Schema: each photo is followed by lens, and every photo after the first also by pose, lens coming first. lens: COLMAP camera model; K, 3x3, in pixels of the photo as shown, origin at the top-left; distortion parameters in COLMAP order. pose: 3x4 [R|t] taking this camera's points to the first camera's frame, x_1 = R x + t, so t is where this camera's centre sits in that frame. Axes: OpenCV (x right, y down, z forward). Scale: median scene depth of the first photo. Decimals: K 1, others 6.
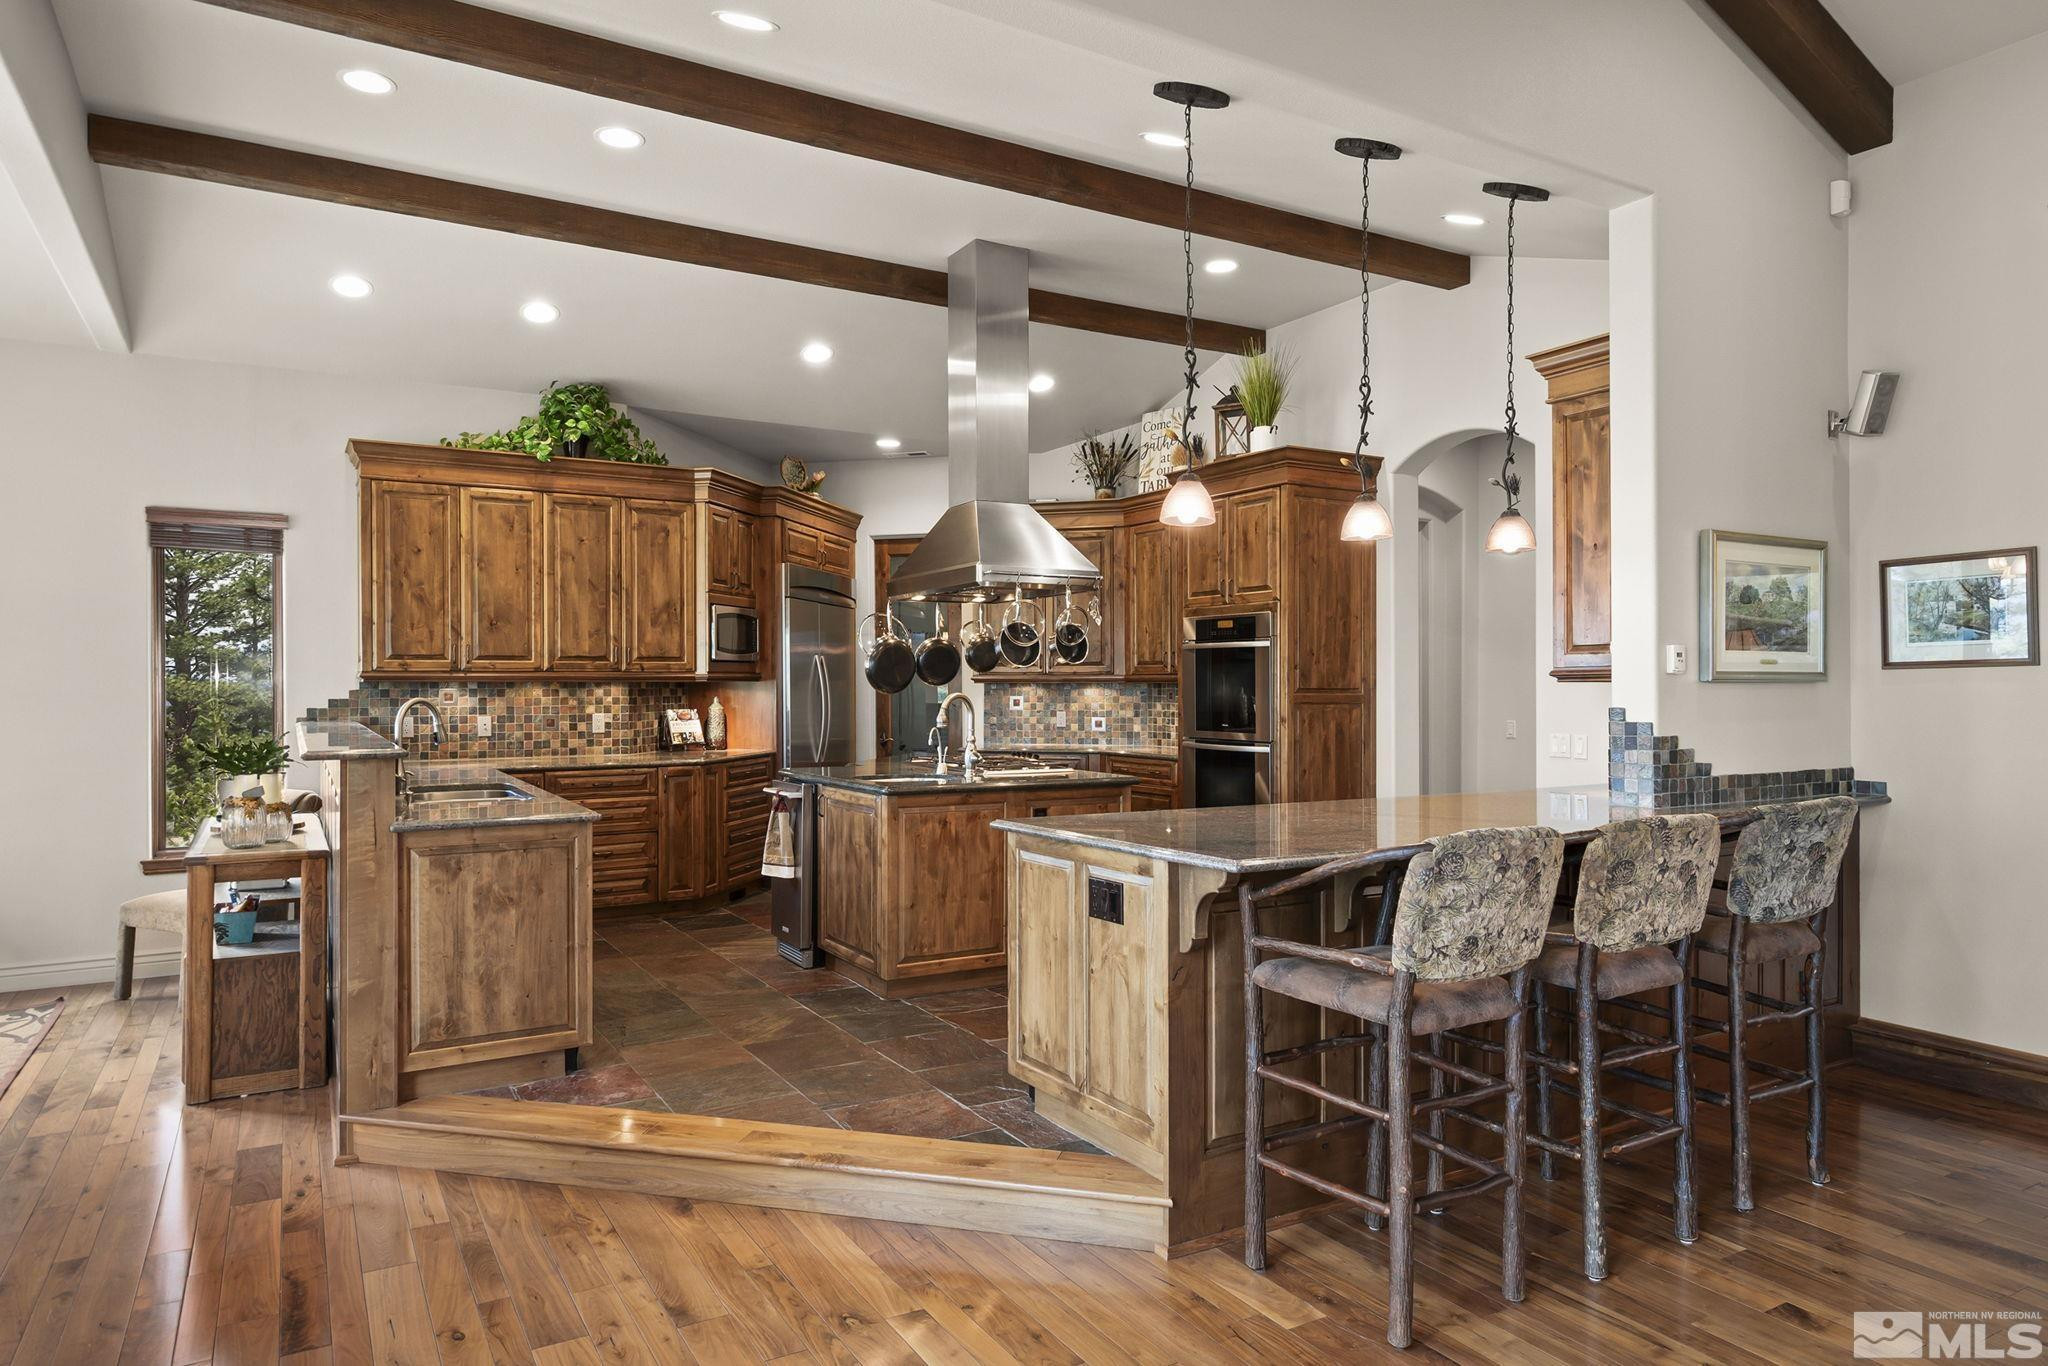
lens RADIAL K [[1251.3, 0, 1021.2], [0, 1251.3, 679.2], [0, 0, 1]] dist [-0.003765, -0.001333]
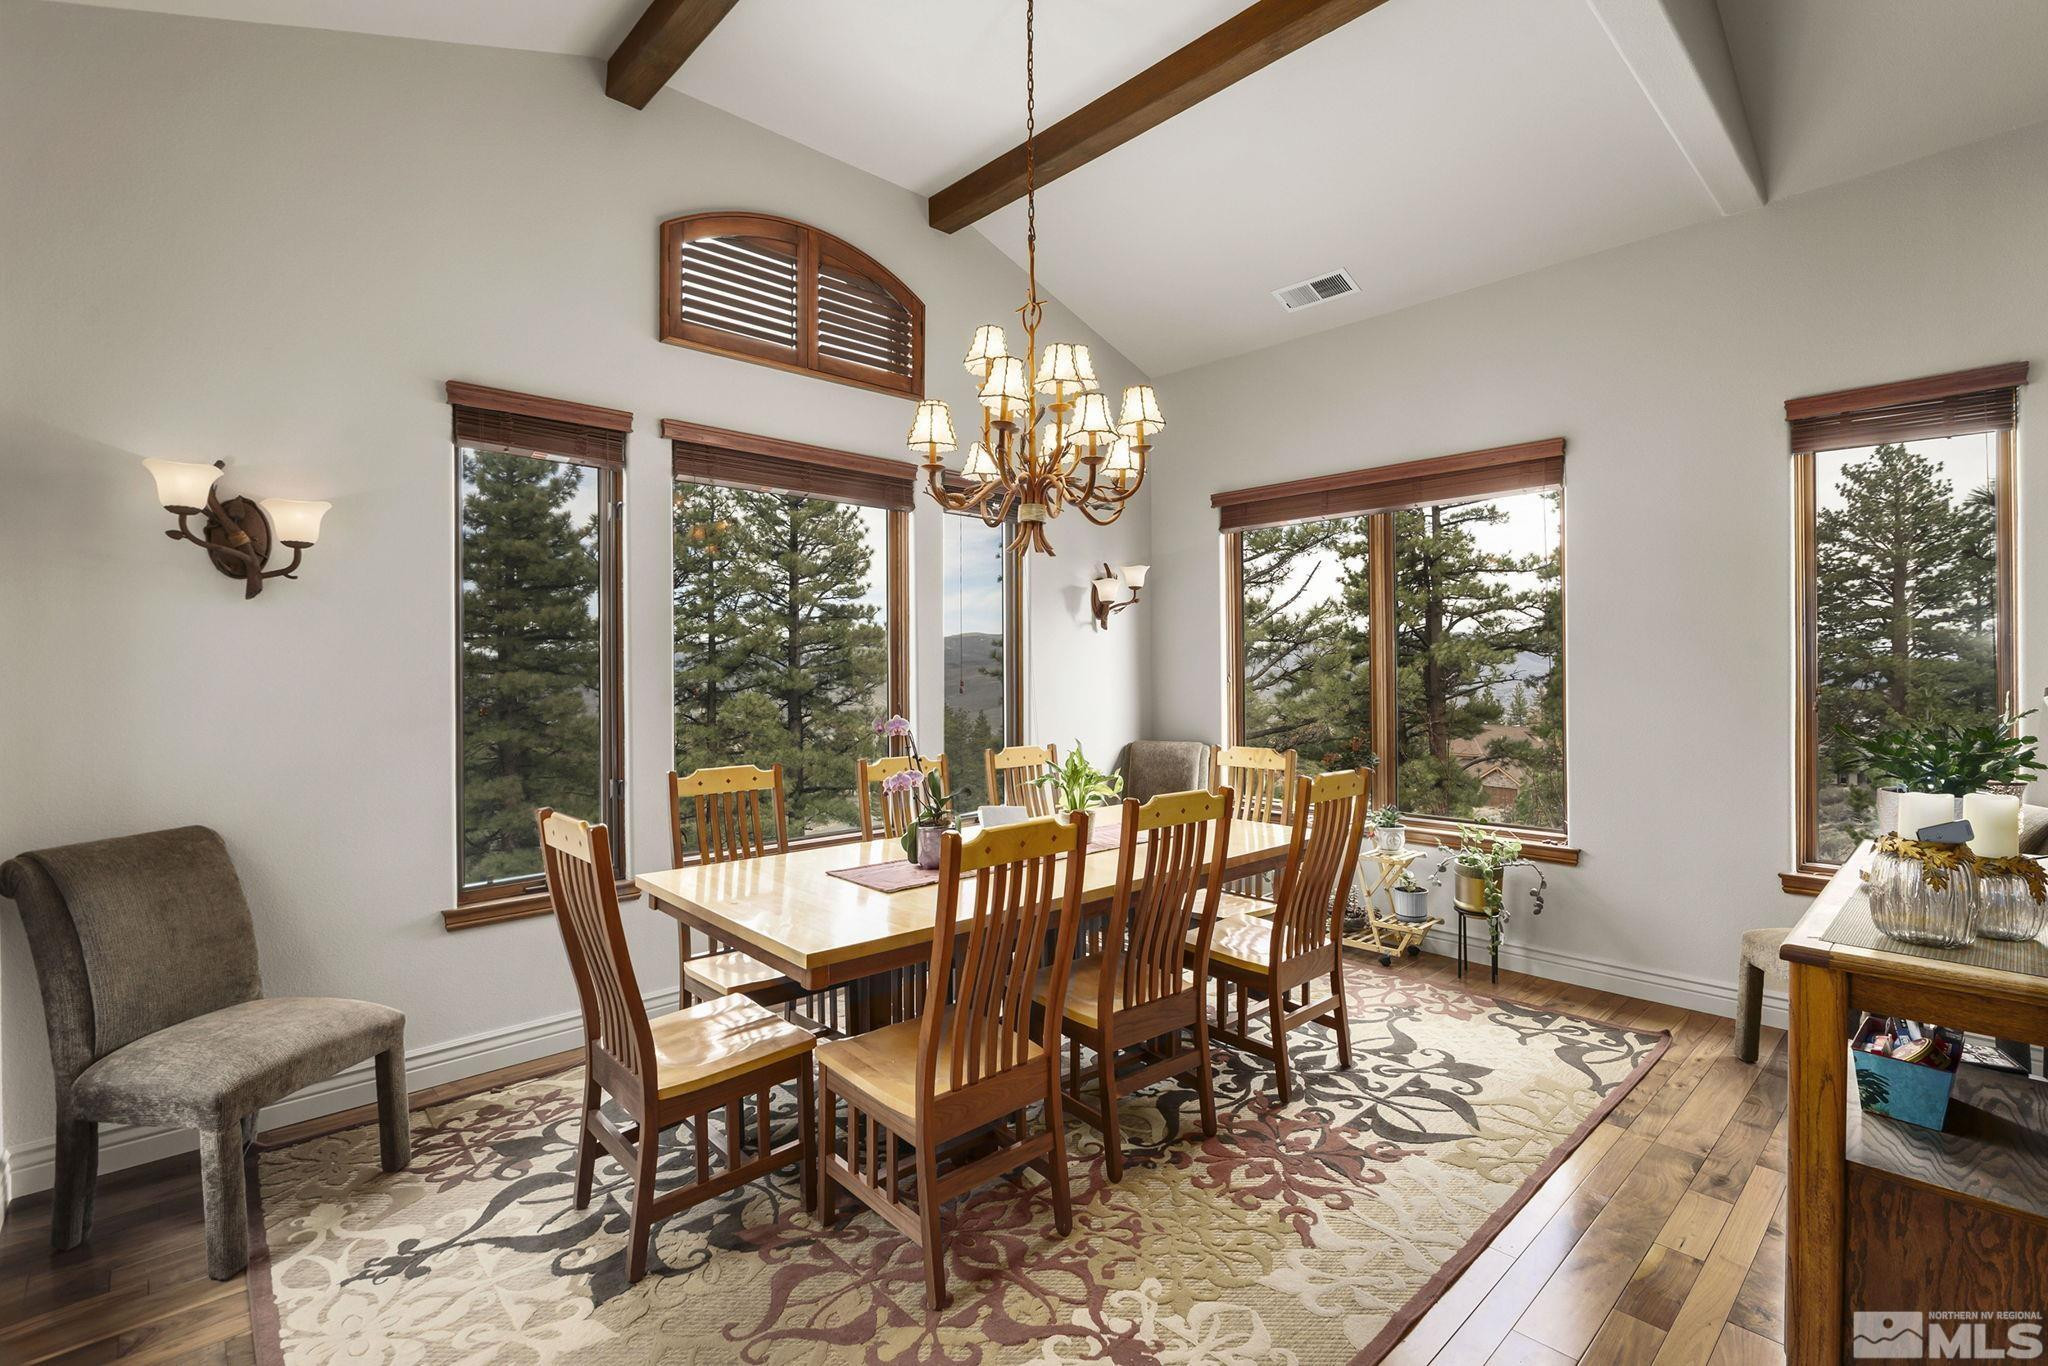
lens RADIAL K [[936.4, 0, 1019.4], [0, 936.4, 671.3], [0, 0, 1]] dist [-0.002704, 0.000410]
pose [[0.219222, 0.002872, -0.975671, -0.253846], [0.007346, 0.999962, 0.004594, 0.017820], [0.975647, -0.008174, 0.219193, 0.426157]]
